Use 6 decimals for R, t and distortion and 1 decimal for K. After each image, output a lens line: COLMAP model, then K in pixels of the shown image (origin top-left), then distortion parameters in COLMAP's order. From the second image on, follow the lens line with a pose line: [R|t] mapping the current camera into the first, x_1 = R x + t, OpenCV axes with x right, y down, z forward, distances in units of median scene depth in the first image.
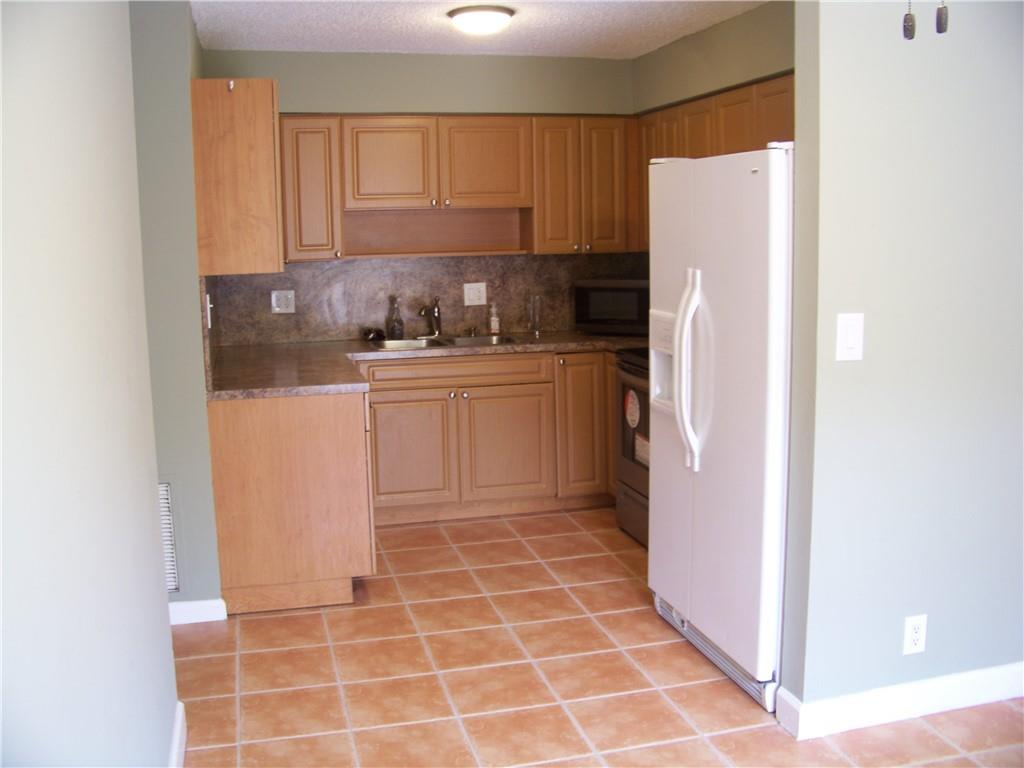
lens RADIAL K [[994.1, 0, 517.8], [0, 994.1, 386.8], [0, 0, 1]] dist [-0.210535, 0.187600]
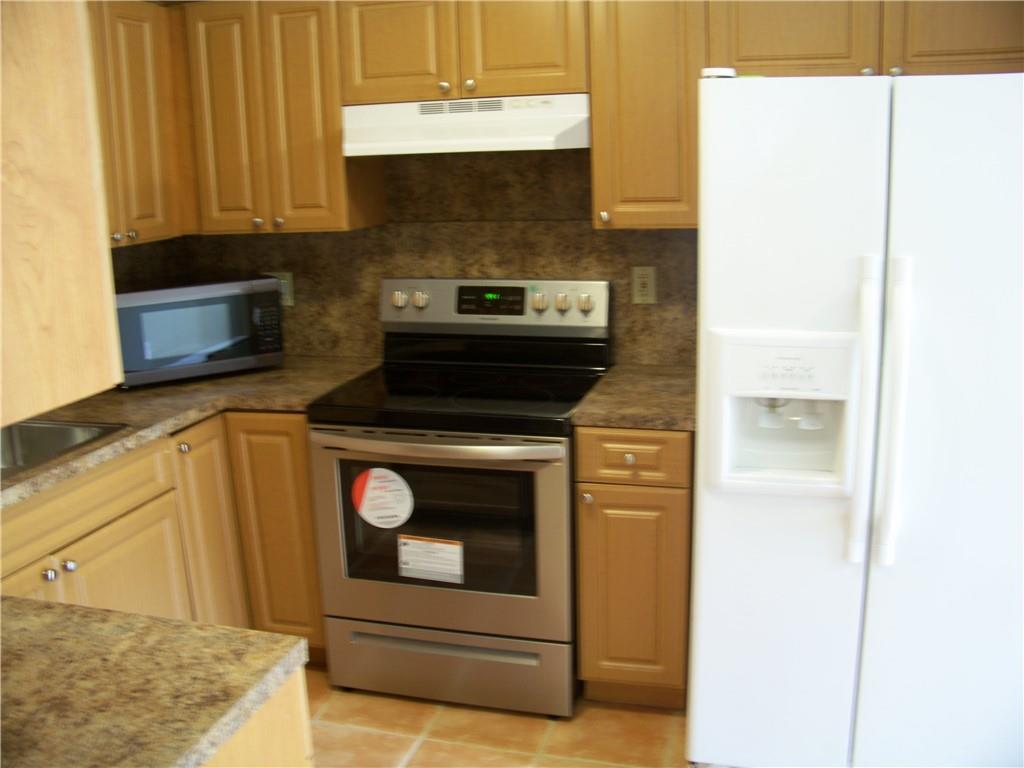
lens RADIAL K [[994.1, 0, 517.8], [0, 994.1, 386.8], [0, 0, 1]] dist [-0.210535, 0.187600]
pose [[0.520098, -0.188523, 0.833041, -0.291619], [0.152742, 0.980143, 0.126451, -0.095593], [-0.840338, 0.061473, 0.538566, 0.550770]]
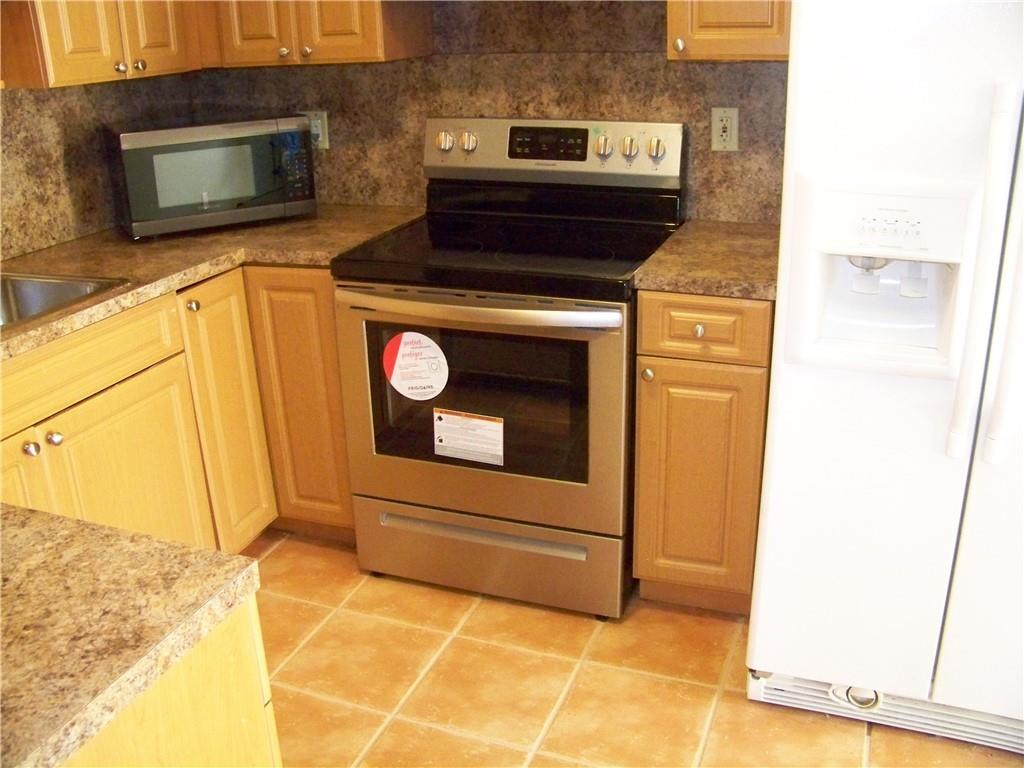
lens RADIAL K [[994.1, 0, 512.0], [0, 994.1, 384.0], [0, 0, 1]] dist [-0.254740, 0.269896]
pose [[0.593856, -0.284579, 0.752562, -0.225387], [0.142788, 0.957788, 0.249508, -0.083083], [-0.791799, -0.040715, 0.609423, 0.579784]]
